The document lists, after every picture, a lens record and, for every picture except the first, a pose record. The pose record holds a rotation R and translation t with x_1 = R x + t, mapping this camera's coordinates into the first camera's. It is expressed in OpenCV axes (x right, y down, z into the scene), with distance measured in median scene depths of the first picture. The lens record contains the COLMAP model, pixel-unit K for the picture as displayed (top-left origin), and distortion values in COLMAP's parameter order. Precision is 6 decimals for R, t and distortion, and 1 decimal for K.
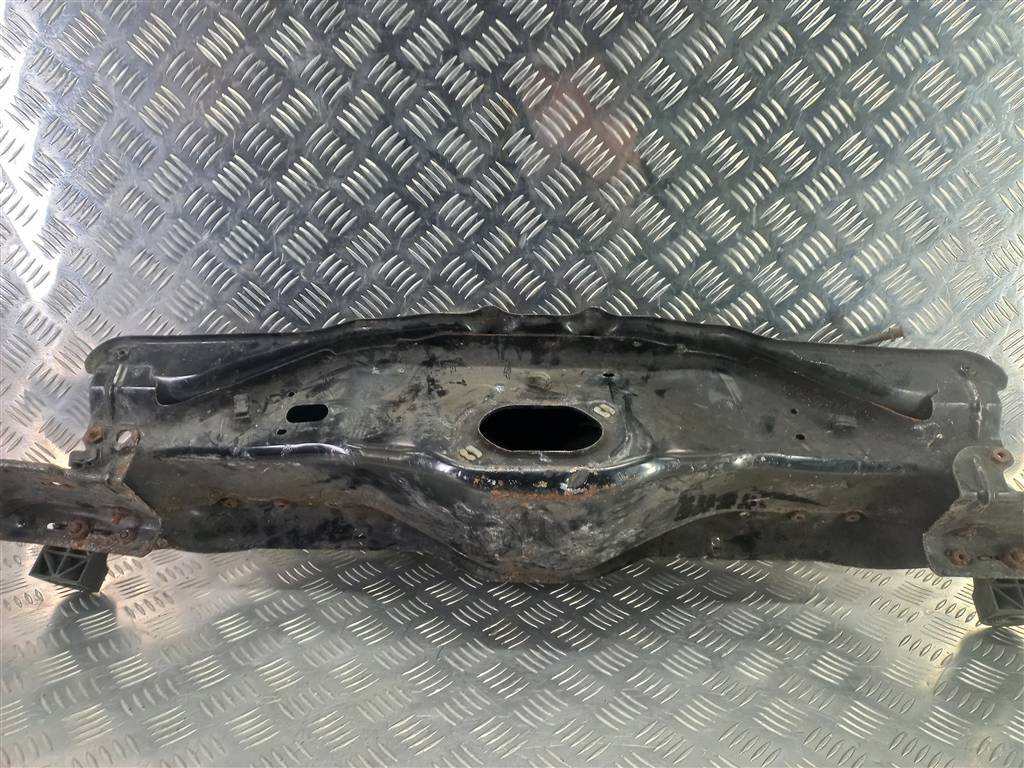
lens RADIAL K [[729.8, 0, 515.5], [0, 729.8, 365.3], [0, 0, 1]] dist [0.009844, 0.003172]
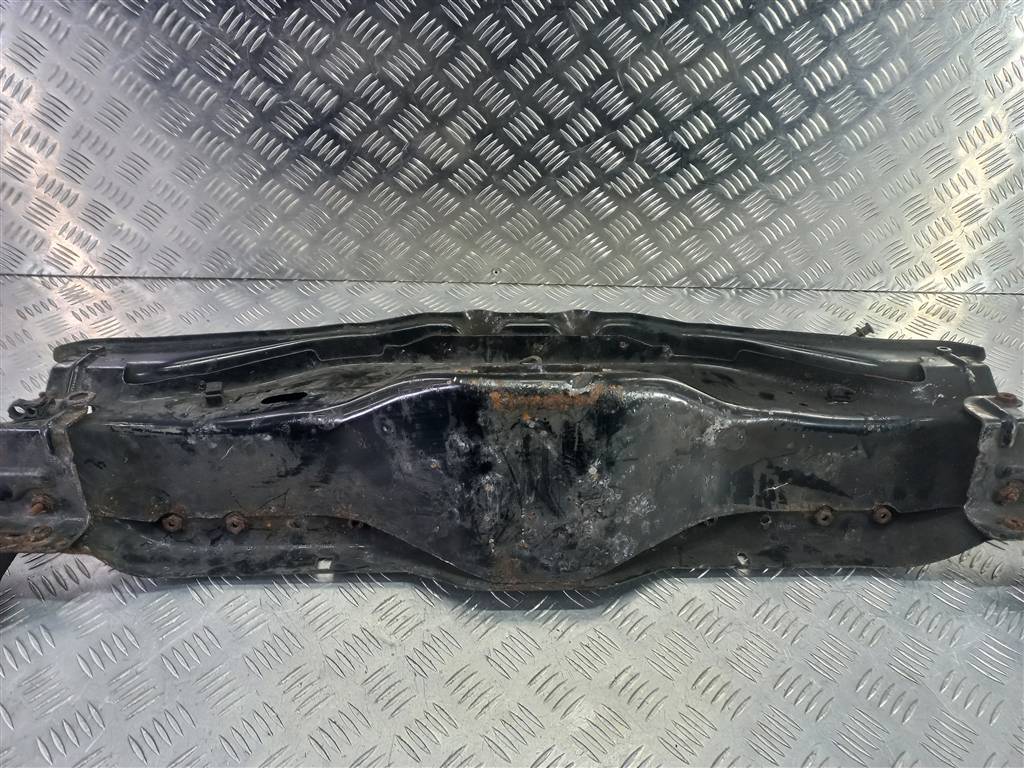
lens RADIAL K [[719.2, 0, 503.6], [0, 719.2, 370.5], [0, 0, 1]] dist [0.009186, 0.003029]
pose [[0.997993, 0.006920, 0.062949, -0.063413], [0.028411, 0.839442, -0.542706, 0.543280], [-0.056598, 0.543405, 0.837561, 0.193438]]
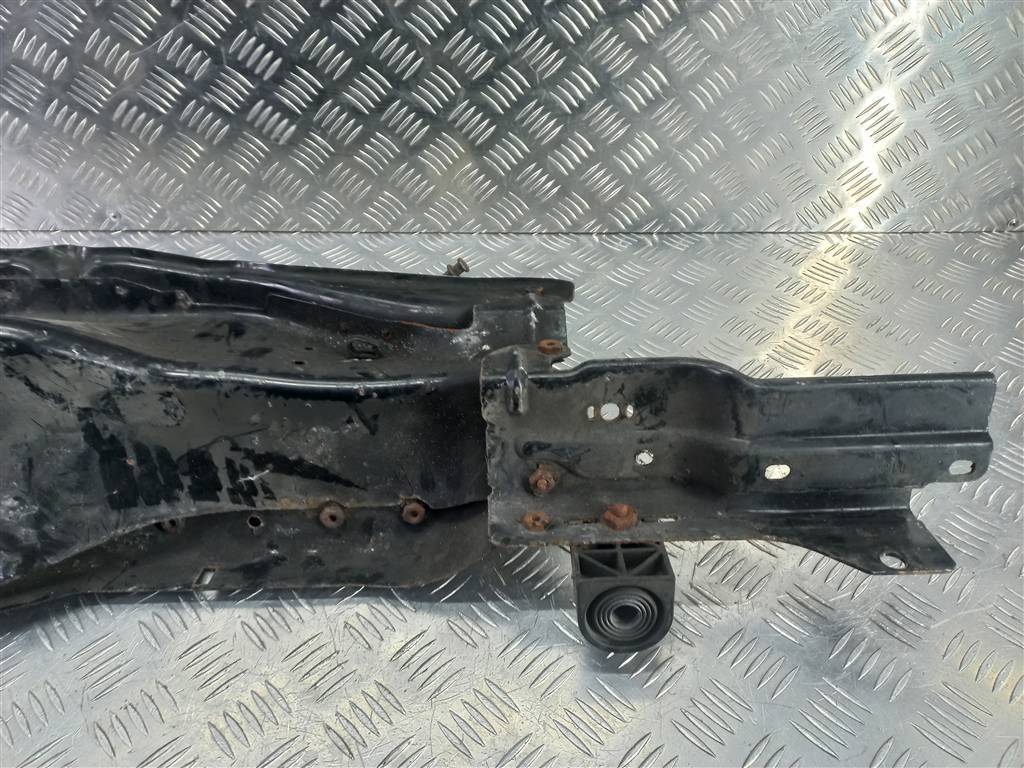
lens RADIAL K [[694.8, 0, 509.9], [0, 694.8, 378.6], [0, 0, 1]] dist [0.004537, -0.002075]
pose [[0.997560, -0.009179, 0.069210, 0.523505], [0.044403, 0.848411, -0.527473, 0.452056], [-0.053877, 0.529259, 0.846748, 0.418421]]
